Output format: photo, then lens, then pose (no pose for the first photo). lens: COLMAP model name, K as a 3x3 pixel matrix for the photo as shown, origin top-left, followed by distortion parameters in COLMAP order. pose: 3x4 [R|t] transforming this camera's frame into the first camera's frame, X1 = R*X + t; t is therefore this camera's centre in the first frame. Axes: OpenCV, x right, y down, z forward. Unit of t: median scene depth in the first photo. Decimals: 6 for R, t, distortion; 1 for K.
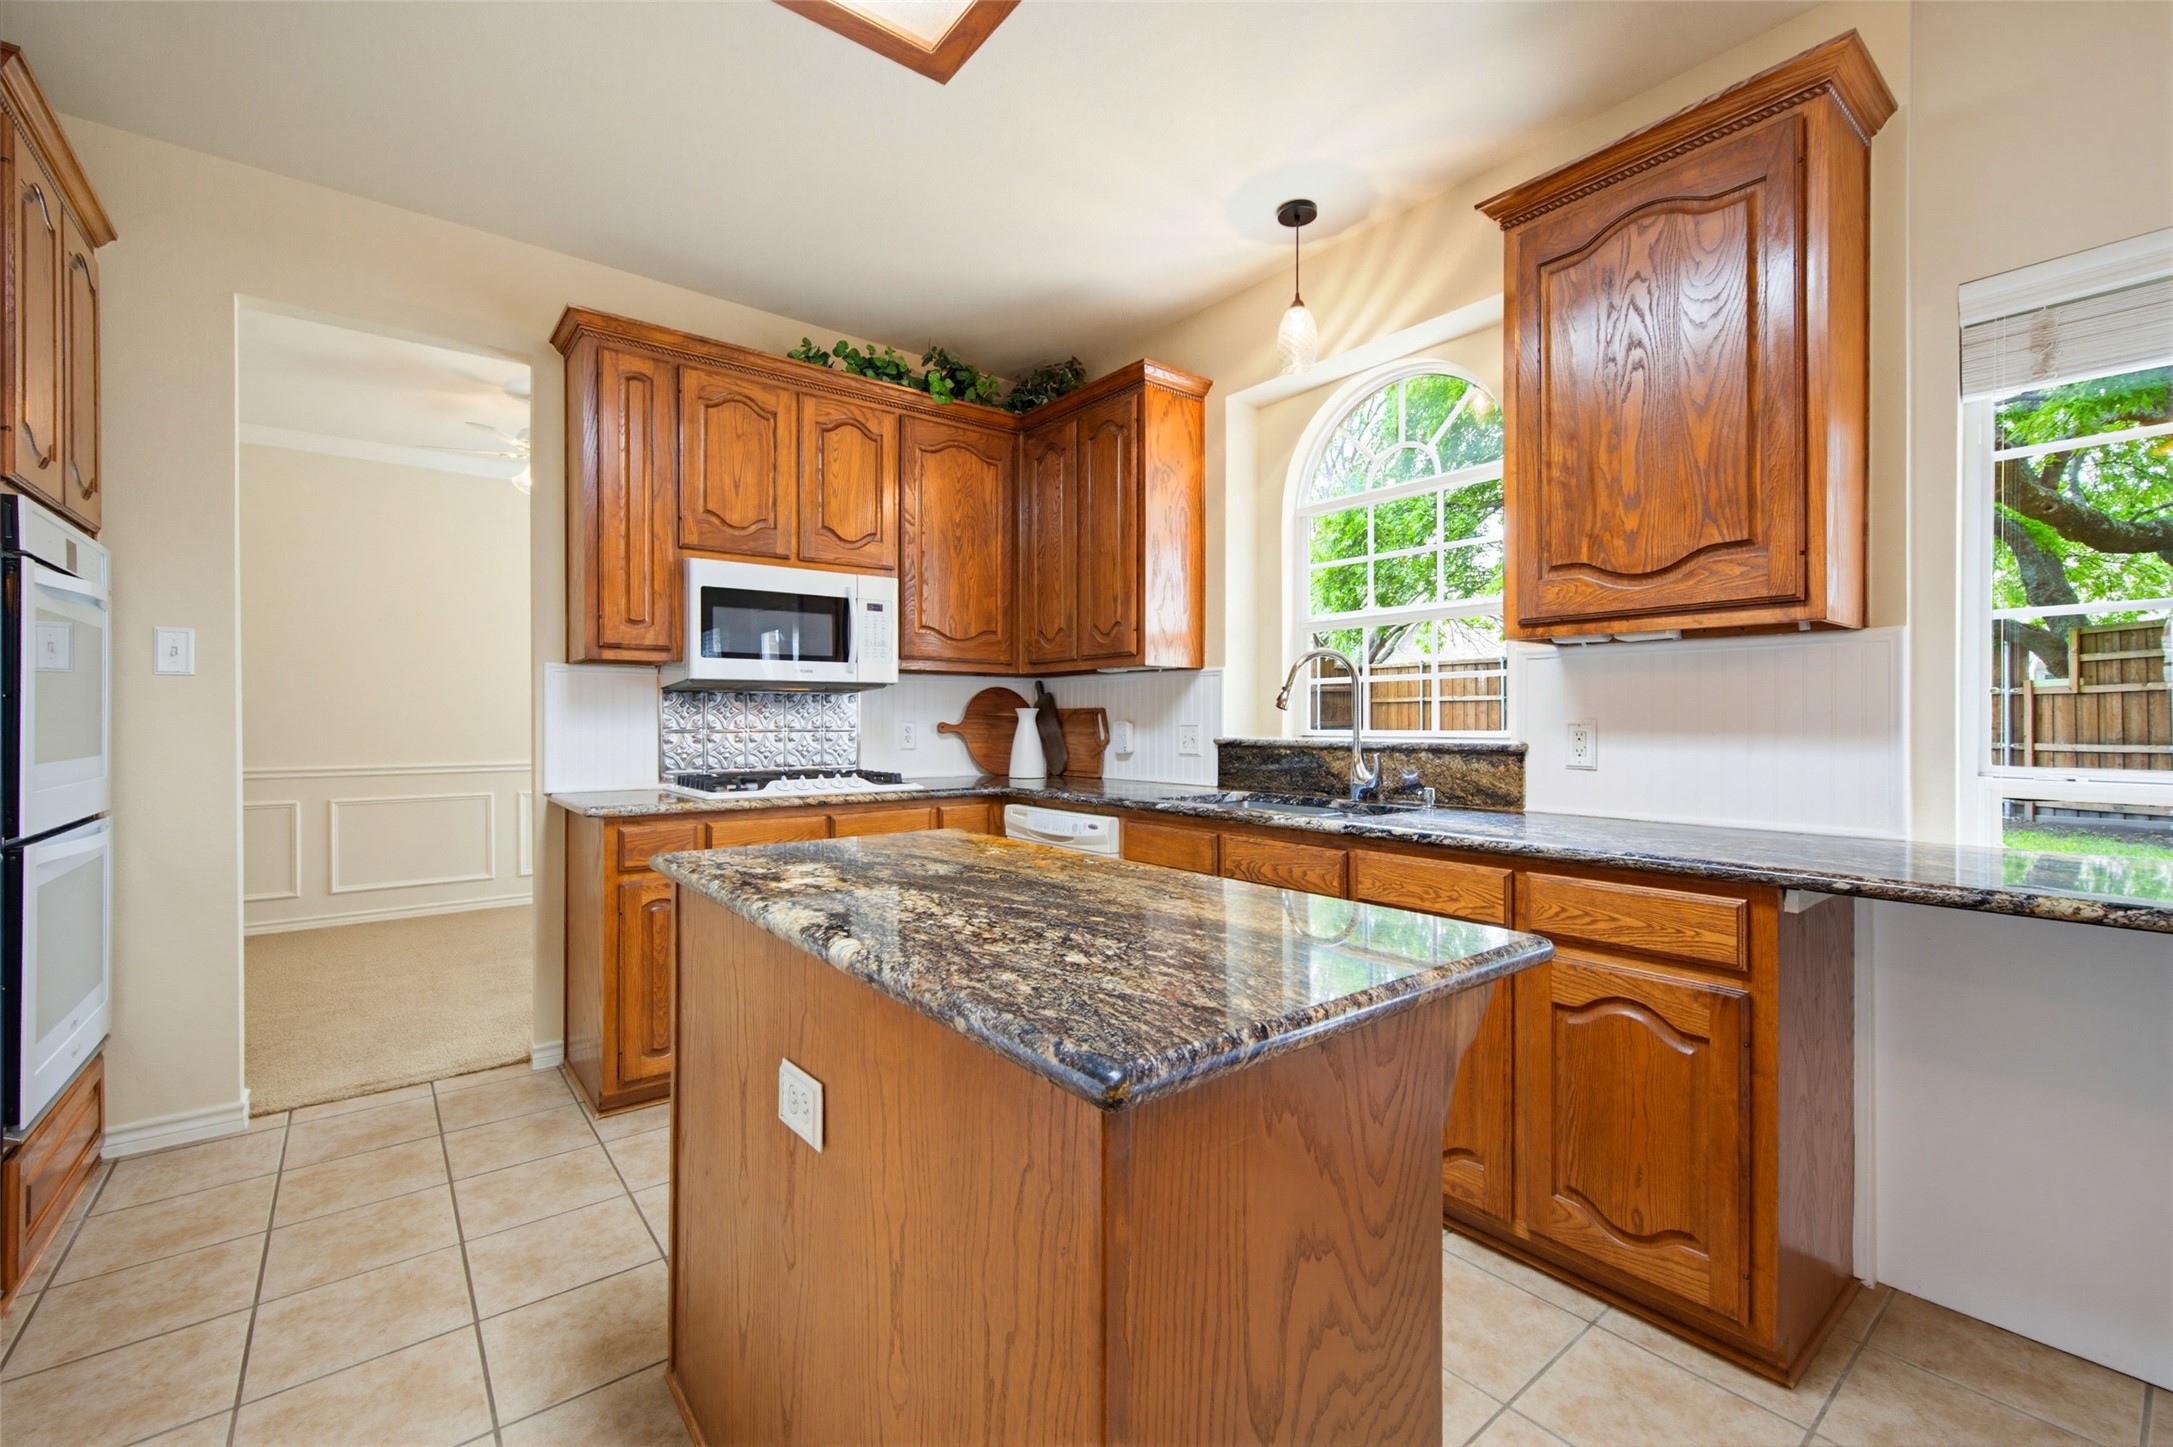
lens RADIAL K [[905.2, 0, 1086.5], [0, 905.2, 723.5], [0, 0, 1]] dist [0.001518, 0.000662]
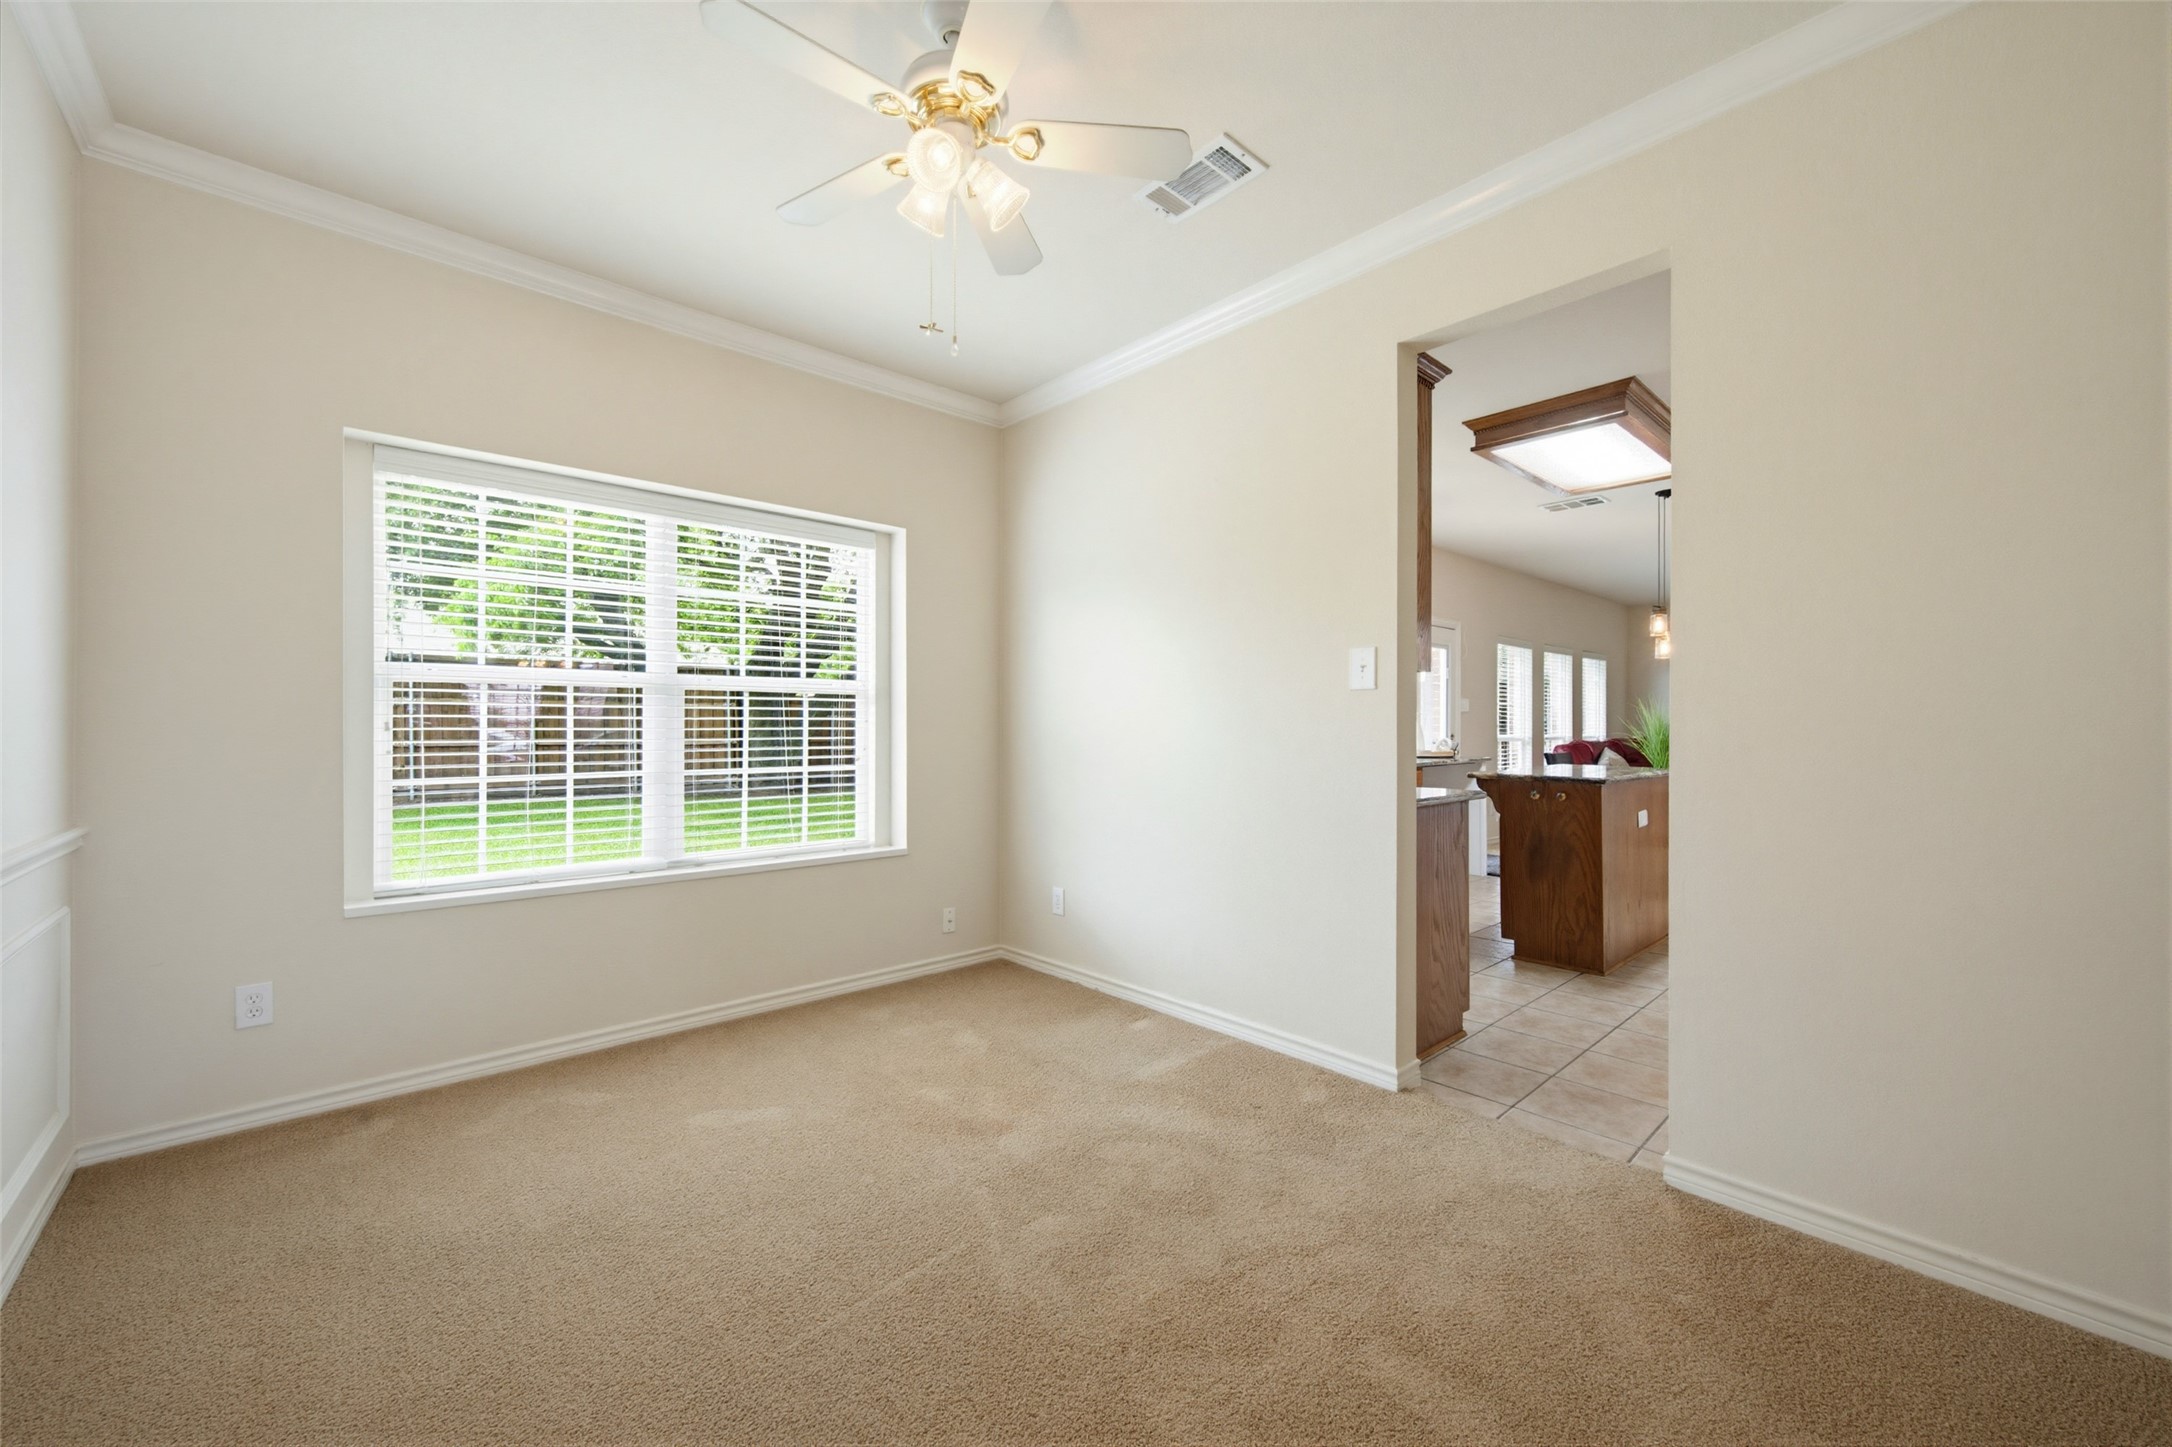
lens RADIAL K [[843.6, 0, 1086.0], [0, 843.6, 723.5], [0, 0, 1]] dist [0.000216, 0.000011]
pose [[-0.067713, 0.004837, 0.997693, -1.393074], [0.004236, 0.999981, -0.004561, -0.000015], [-0.997696, 0.003917, -0.067732, 1.325235]]
